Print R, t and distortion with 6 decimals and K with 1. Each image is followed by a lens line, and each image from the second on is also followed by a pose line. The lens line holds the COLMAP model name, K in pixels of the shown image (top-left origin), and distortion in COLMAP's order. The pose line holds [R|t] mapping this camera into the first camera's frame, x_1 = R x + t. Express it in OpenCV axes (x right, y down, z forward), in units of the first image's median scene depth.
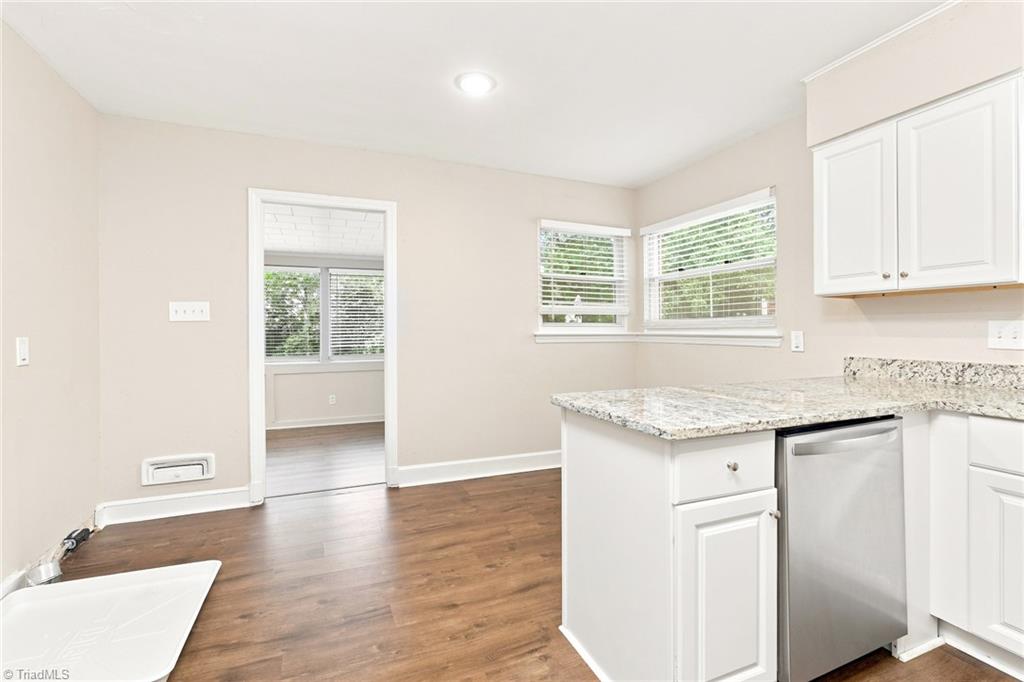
lens RADIAL K [[454.5, 0, 512.7], [0, 454.5, 333.4], [0, 0, 1]] dist [-0.001898, 0.000816]
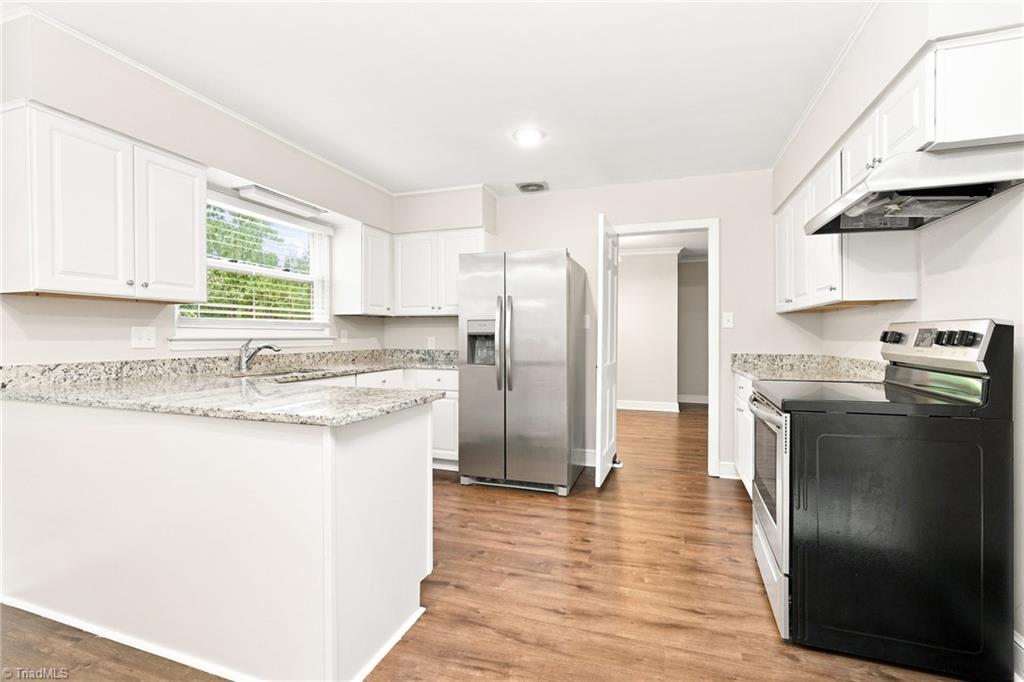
lens RADIAL K [[454.5, 0, 512.7], [0, 454.5, 333.4], [0, 0, 1]] dist [-0.001898, 0.000816]
pose [[-0.746183, 0.002369, 0.665736, -0.555050], [0.001298, 0.999997, -0.002104, -0.004251], [-0.665739, -0.000706, -0.746184, 1.164263]]
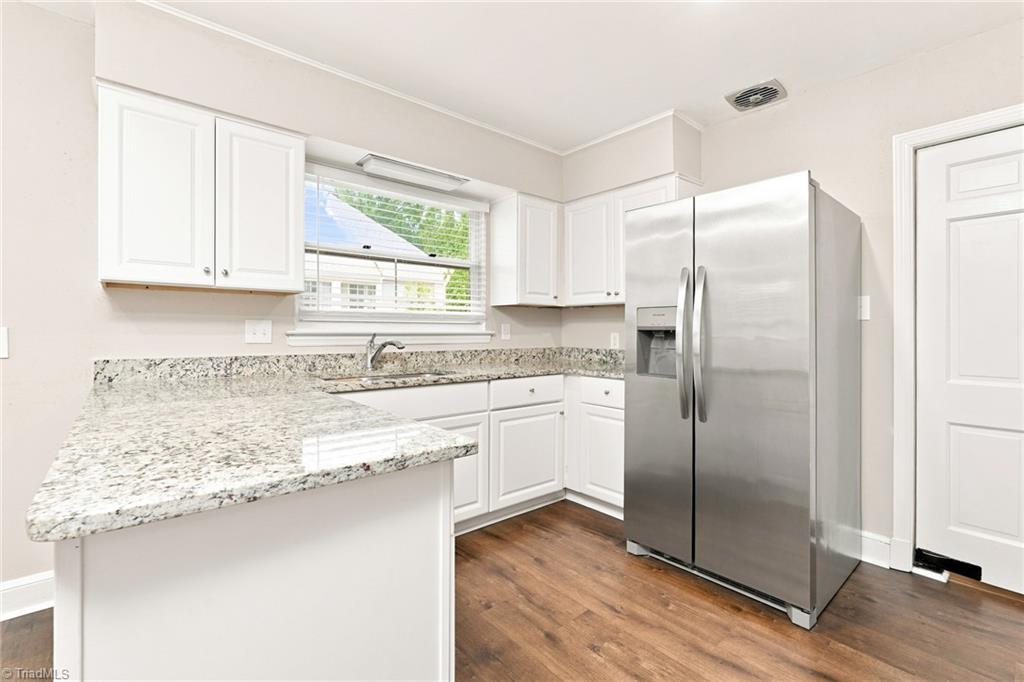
lens RADIAL K [[455.9, 0, 518.2], [0, 455.9, 325.4], [0, 0, 1]] dist [-0.004566, -0.000074]
pose [[-0.312435, 0.008120, 0.949904, -0.288822], [-0.001727, 0.999957, -0.009116, -0.003642], [-0.949938, -0.004488, -0.312408, 0.653084]]
